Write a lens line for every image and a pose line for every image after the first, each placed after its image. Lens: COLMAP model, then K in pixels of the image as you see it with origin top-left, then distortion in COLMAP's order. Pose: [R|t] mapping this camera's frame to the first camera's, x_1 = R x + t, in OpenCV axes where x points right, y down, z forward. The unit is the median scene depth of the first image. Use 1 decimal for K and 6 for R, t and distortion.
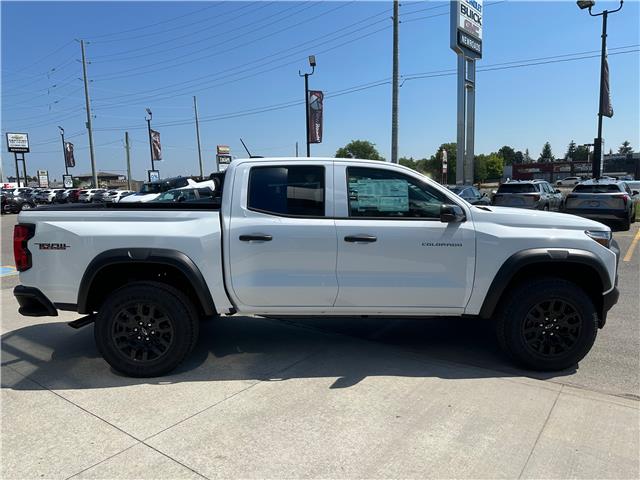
lens RADIAL K [[459.1, 0, 325.7], [0, 459.1, 244.4], [0, 0, 1]] dist [0.030752, -0.042728]
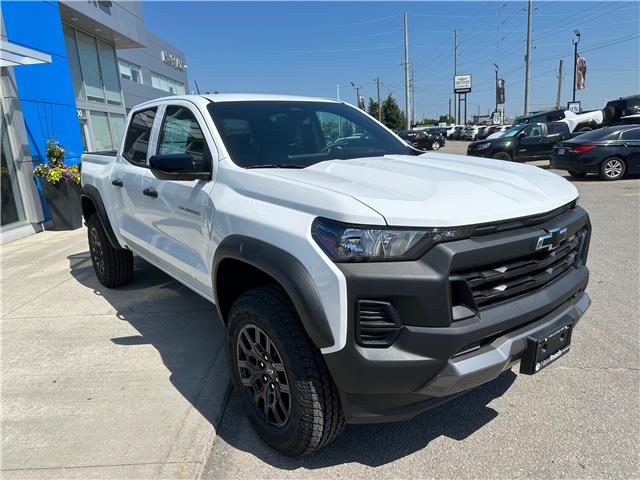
lens RADIAL K [[459.1, 0, 313.0], [0, 459.1, 236.9], [0, 0, 1]] dist [0.030752, -0.042728]
pose [[0.586979, 0.163042, -0.793015, 0.138978], [-0.065794, 0.985879, 0.153995, -0.012741], [0.806924, -0.038216, 0.589417, 0.102299]]
